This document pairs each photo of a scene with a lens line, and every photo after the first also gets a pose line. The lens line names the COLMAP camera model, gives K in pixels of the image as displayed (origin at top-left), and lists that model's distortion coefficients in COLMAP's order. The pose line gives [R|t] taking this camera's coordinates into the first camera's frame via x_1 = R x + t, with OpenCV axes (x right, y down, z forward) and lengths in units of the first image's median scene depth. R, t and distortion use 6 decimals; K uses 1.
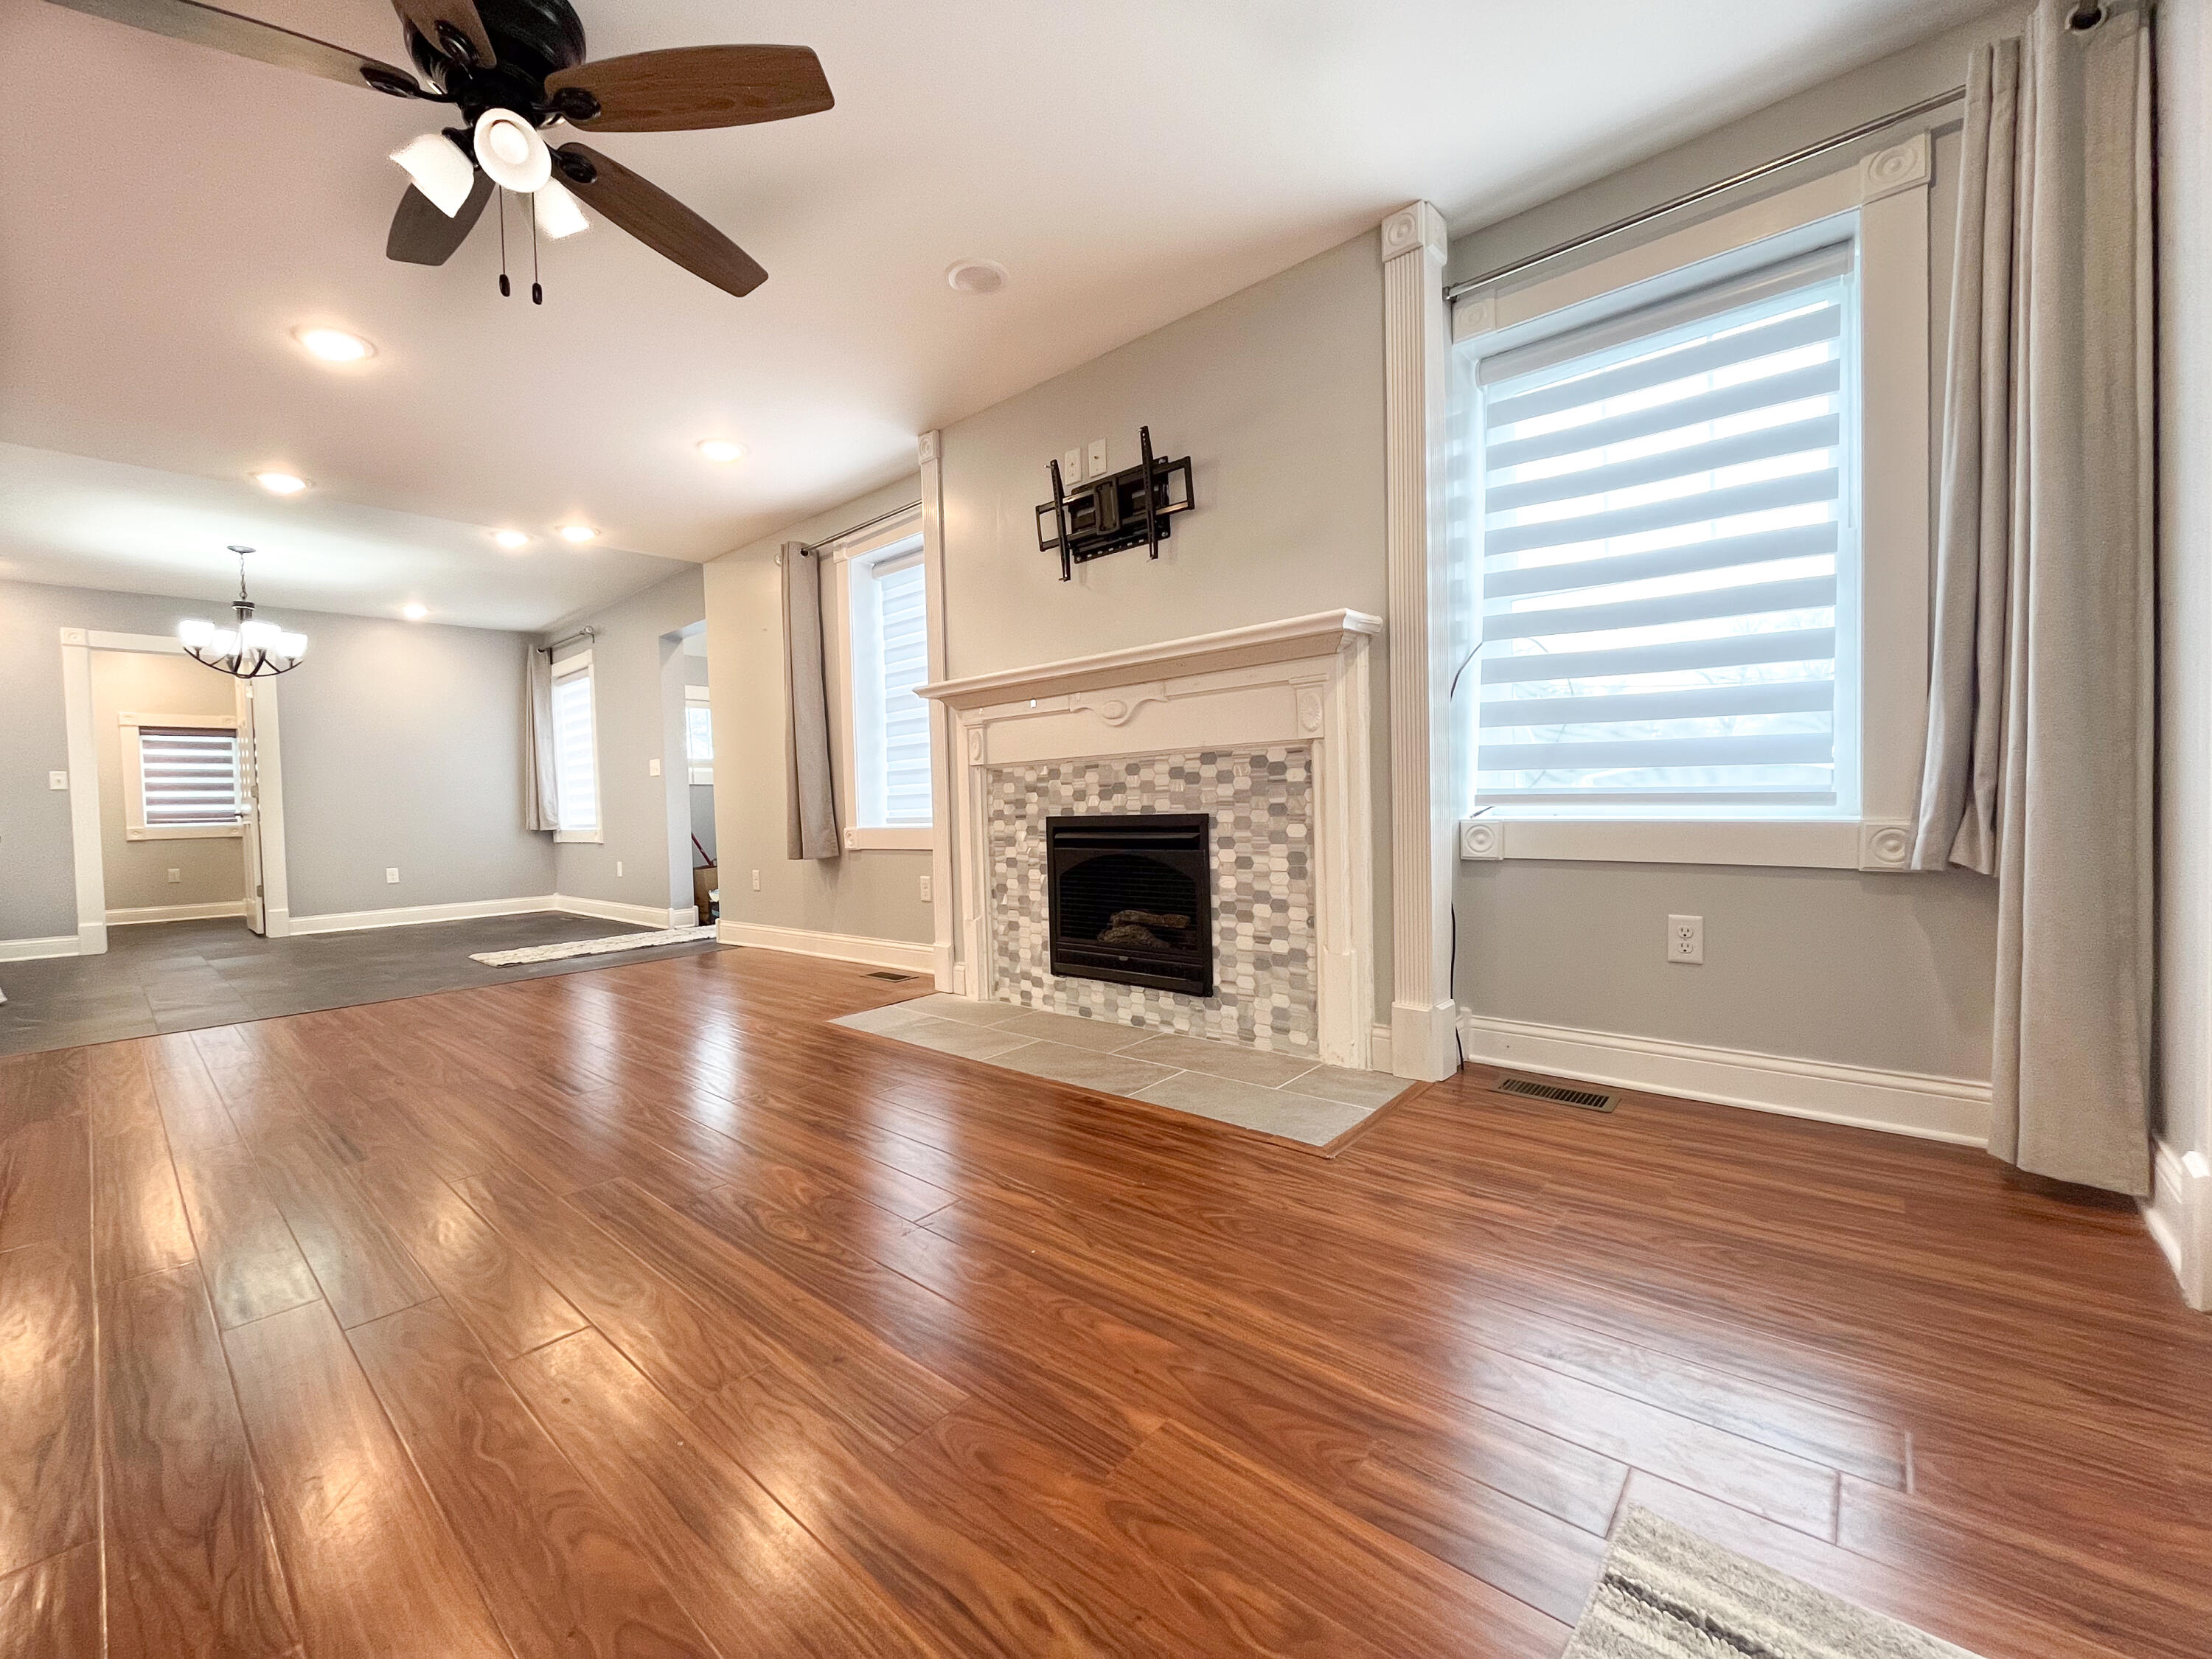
lens RADIAL K [[888.8, 0, 1100.1], [0, 888.8, 833.9], [0, 0, 1]] dist [-0.008433, 0.000710]
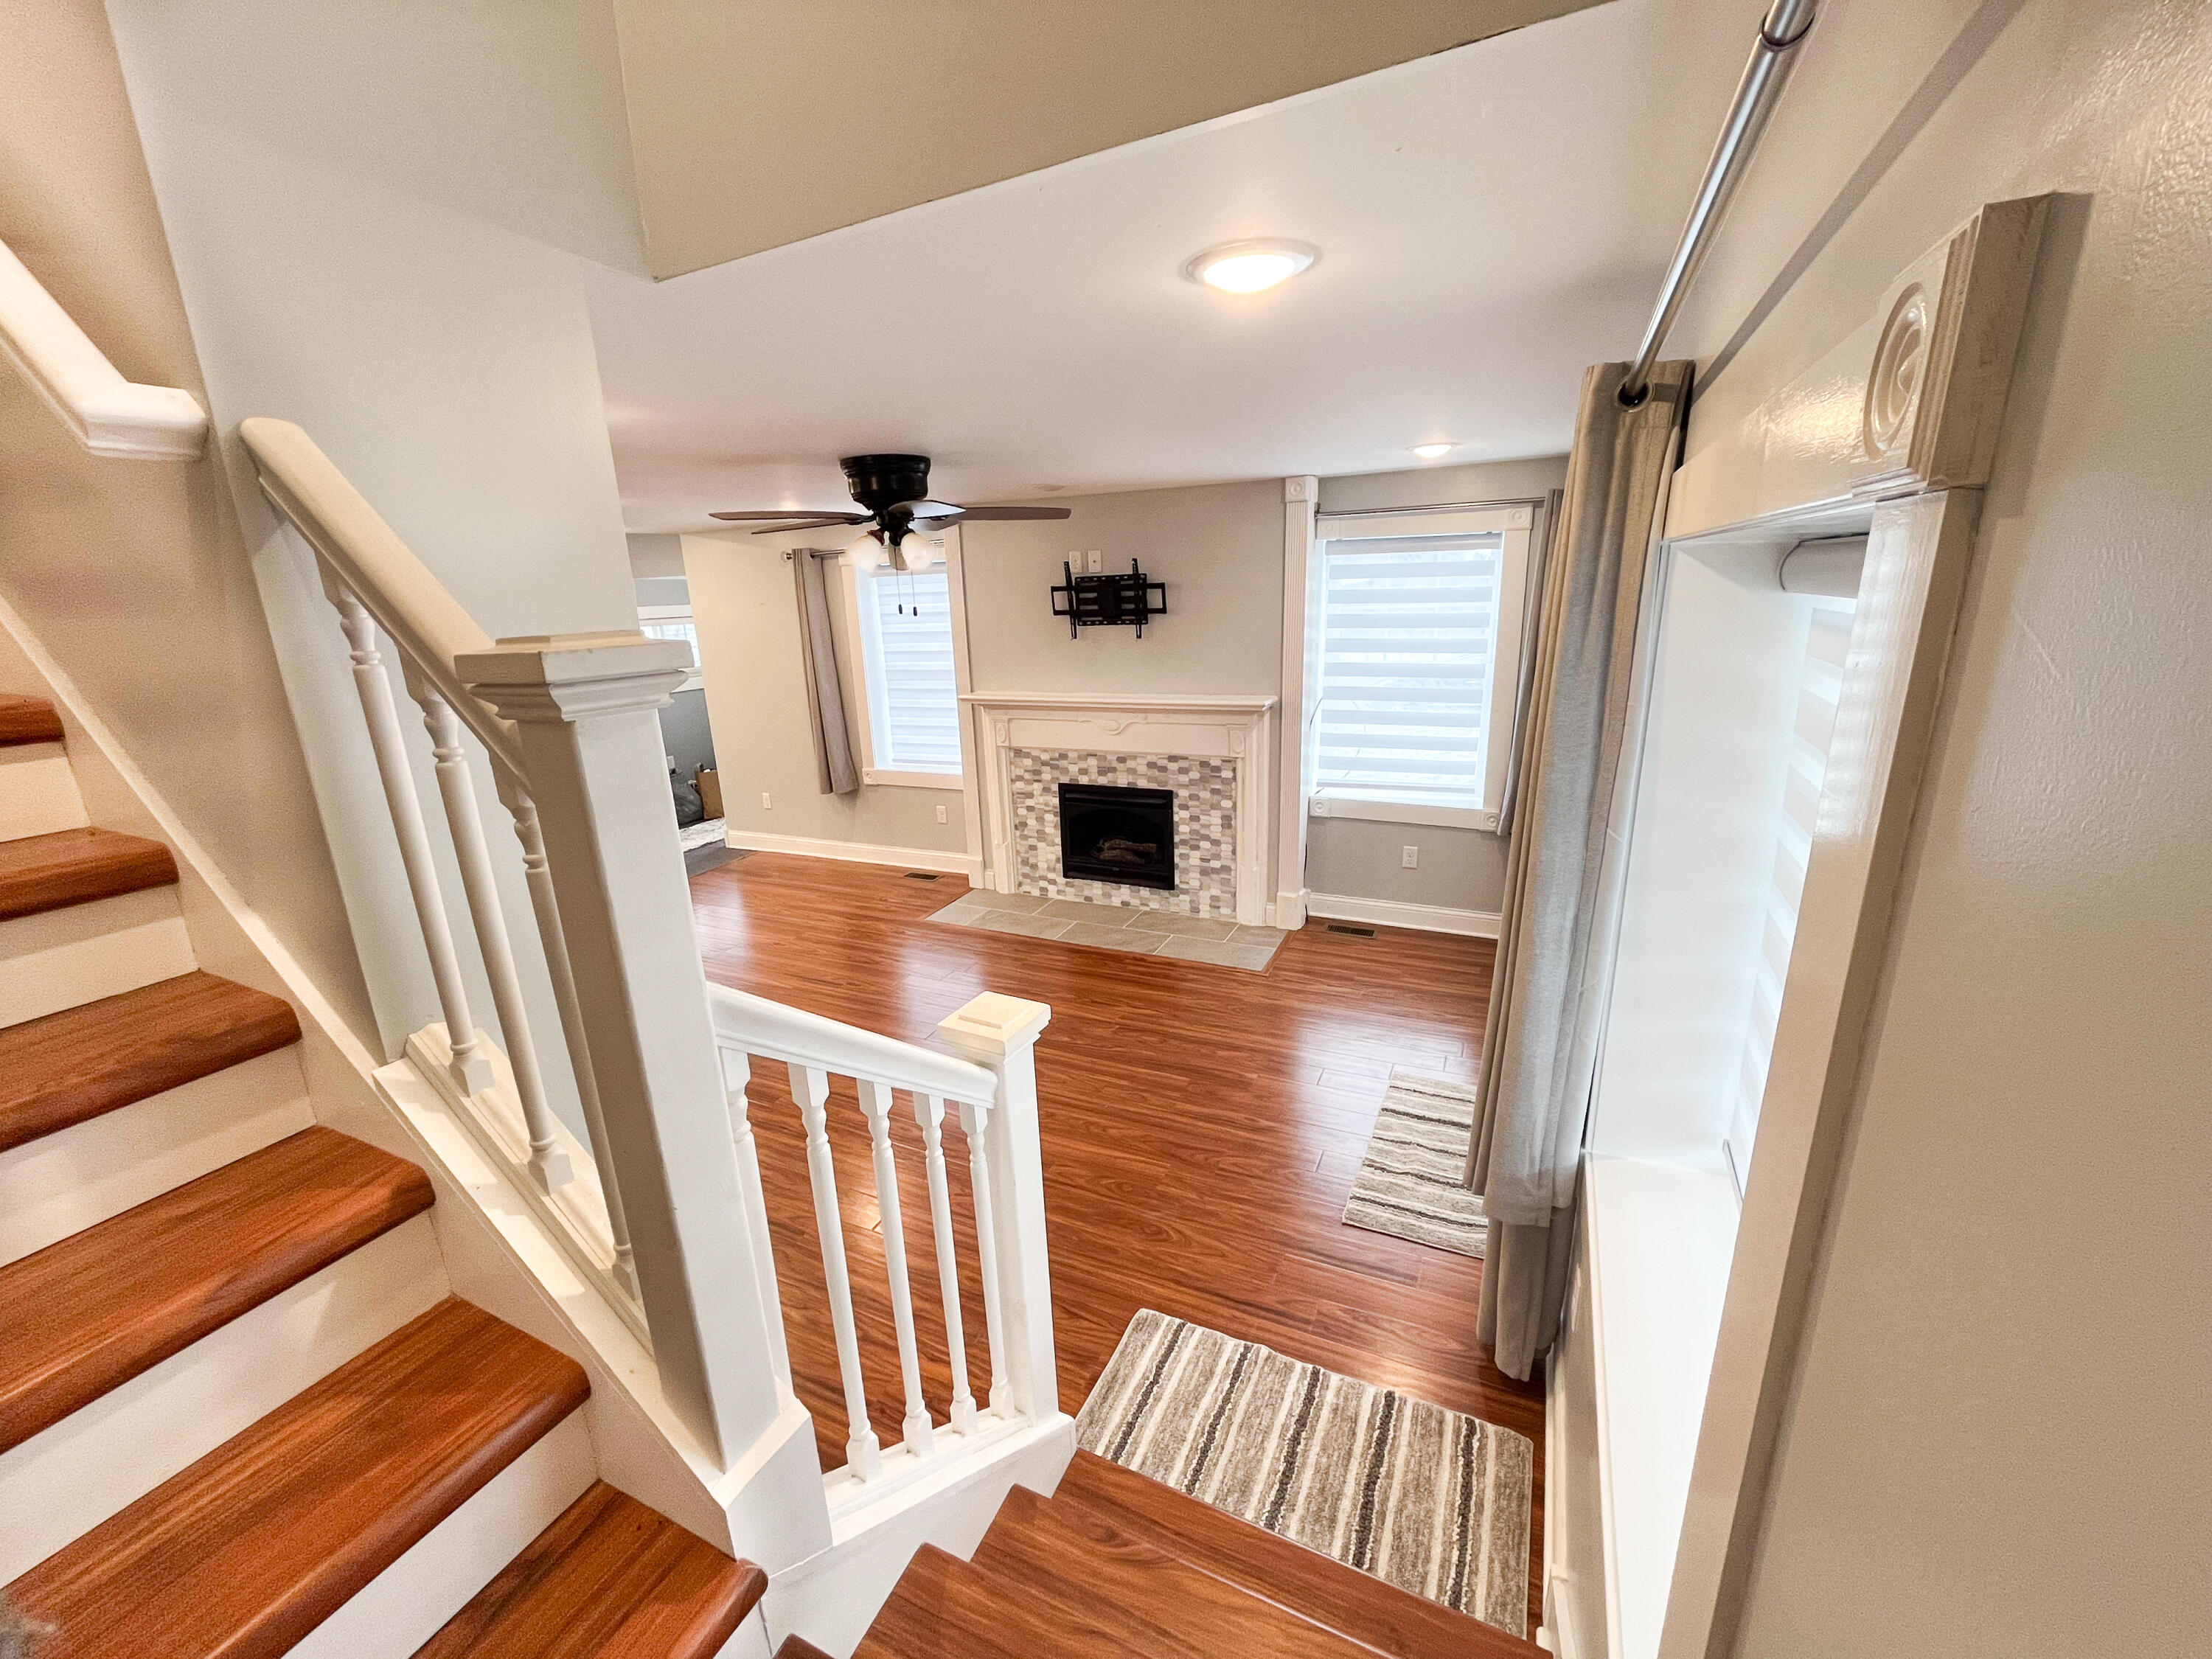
lens RADIAL K [[888.8, 0, 1108.1], [0, 888.8, 832.5], [0, 0, 1]] dist [-0.008433, 0.000710]
pose [[0.961648, -0.079590, 0.262484, -0.438575], [0.017482, 0.972814, 0.230928, -0.327583], [-0.273727, -0.217483, 0.936896, -0.584498]]
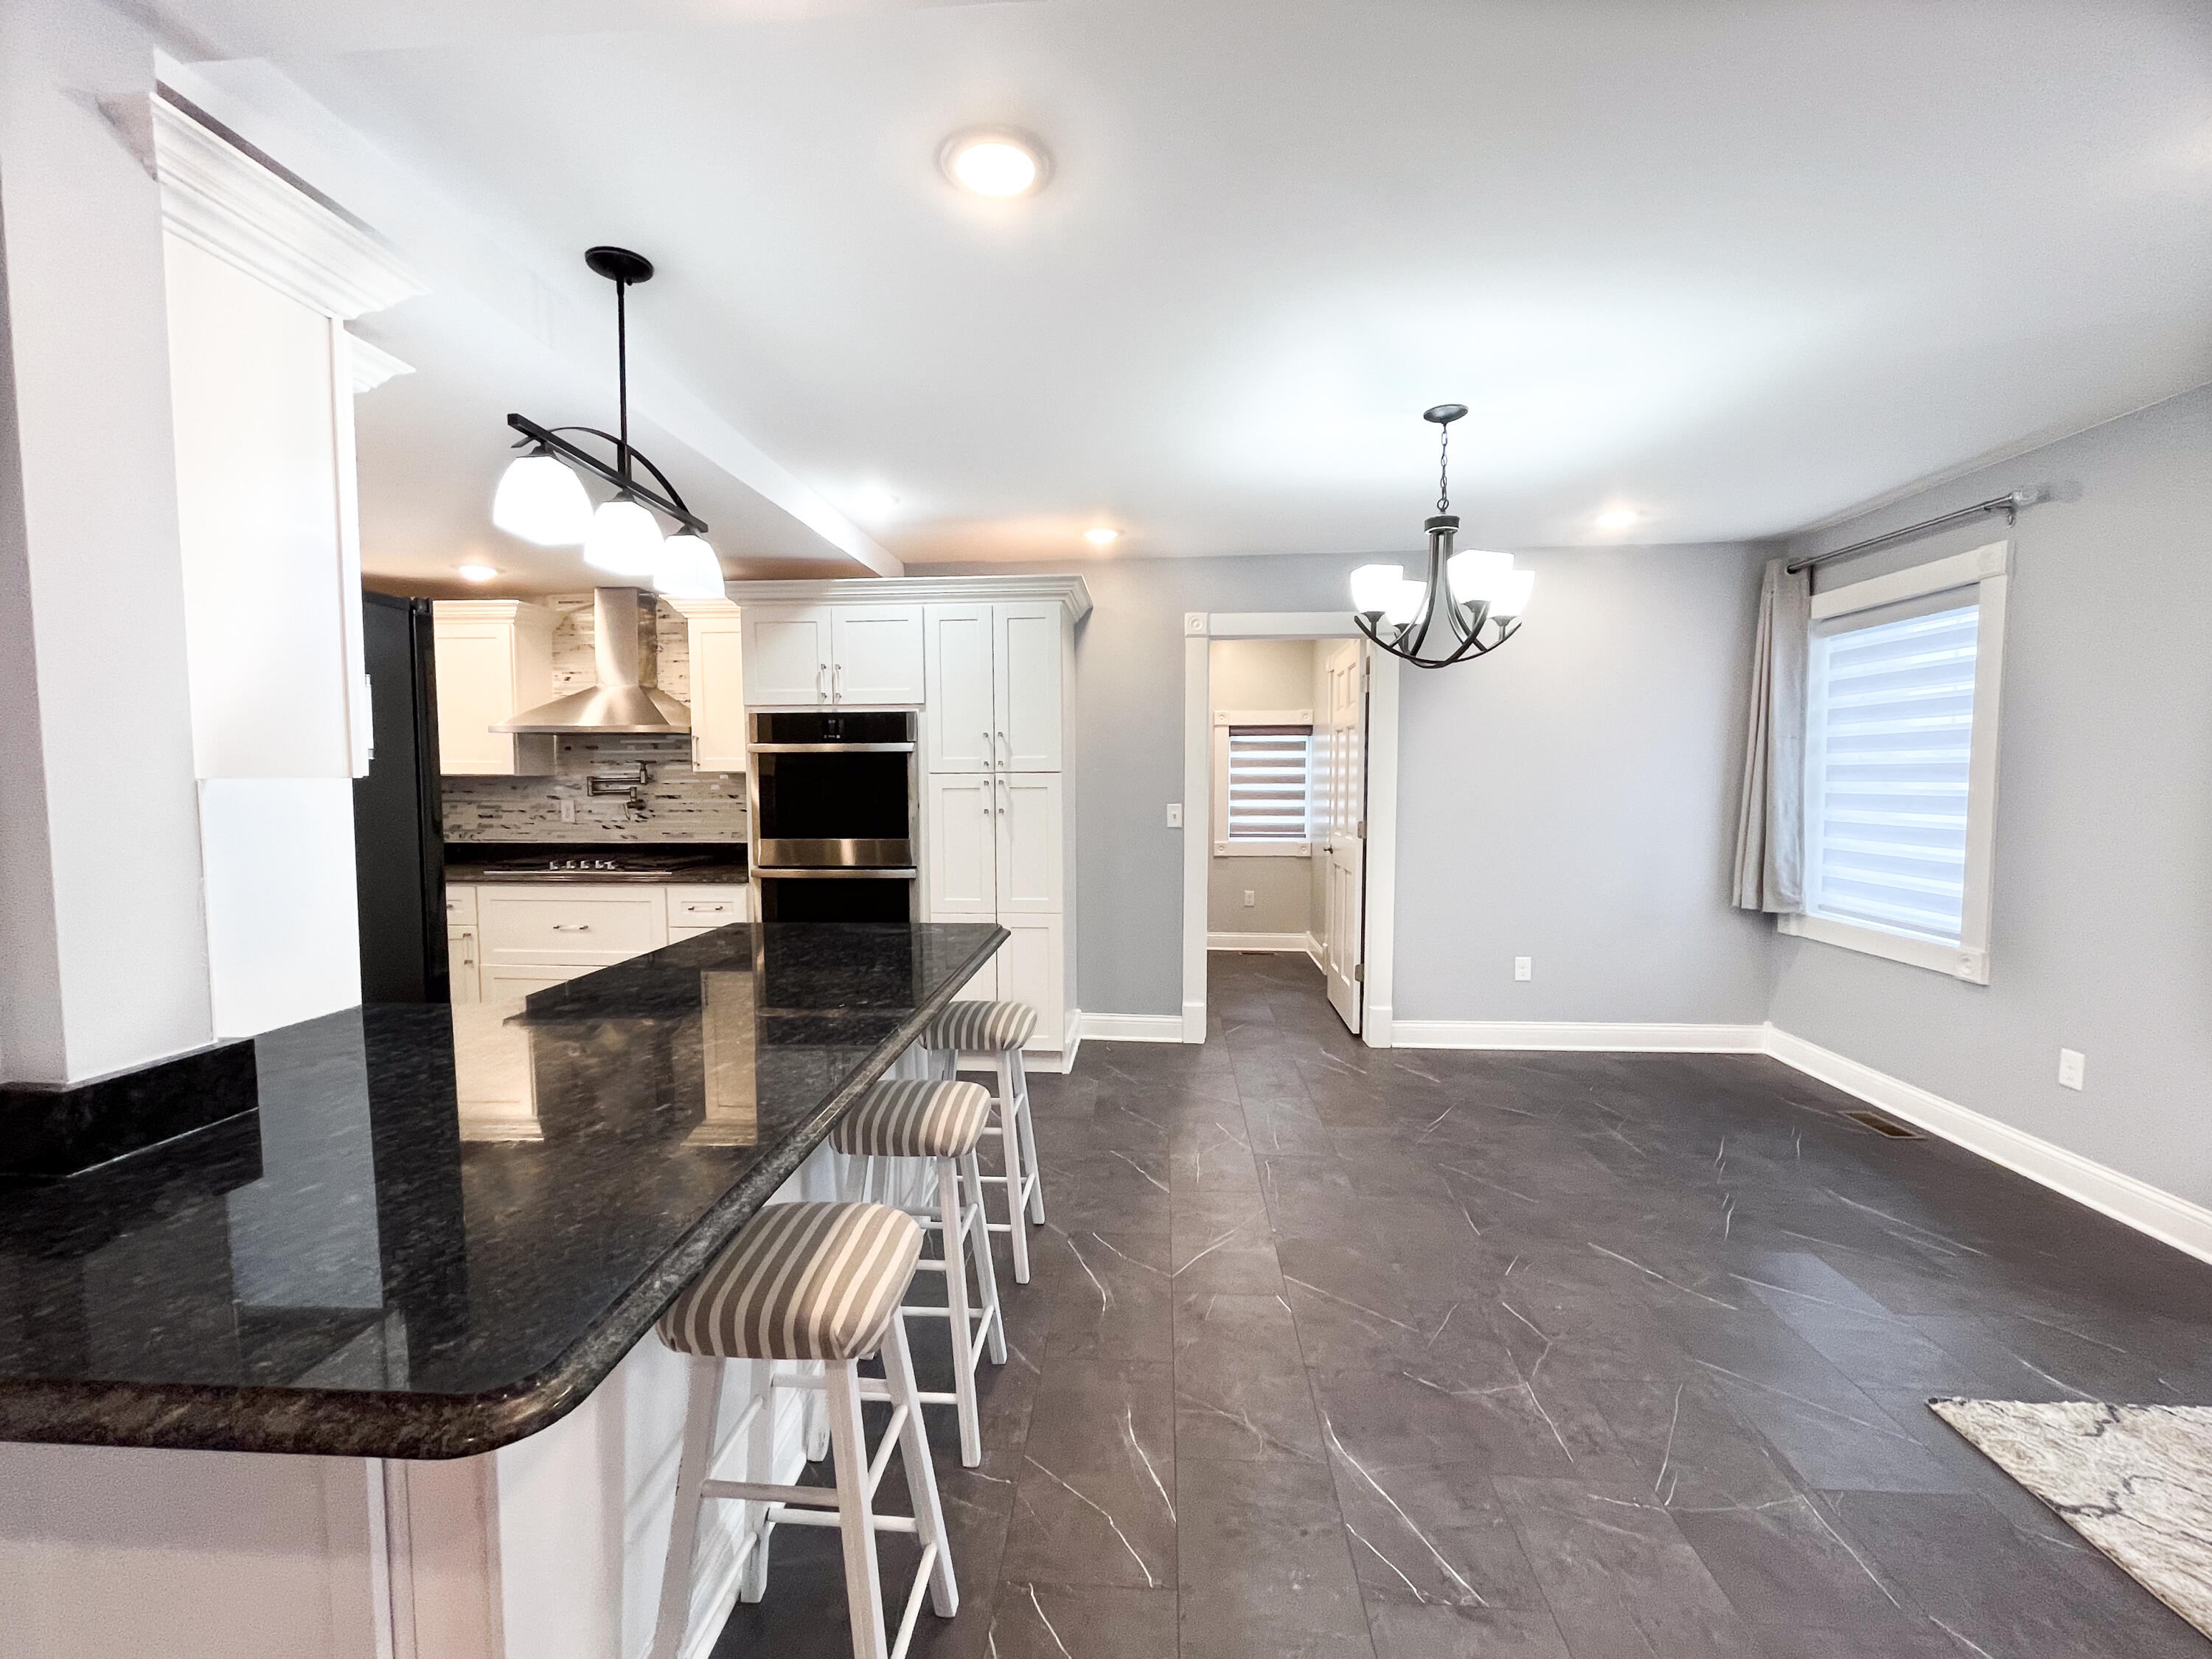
lens RADIAL K [[888.8, 0, 1101.1], [0, 888.8, 829.5], [0, 0, 1]] dist [-0.008433, 0.000710]
pose [[0.602310, 0.078424, -0.794401, -1.122869], [-0.041046, 0.996889, 0.067293, -0.182627], [0.797206, -0.007924, 0.603655, 0.890152]]
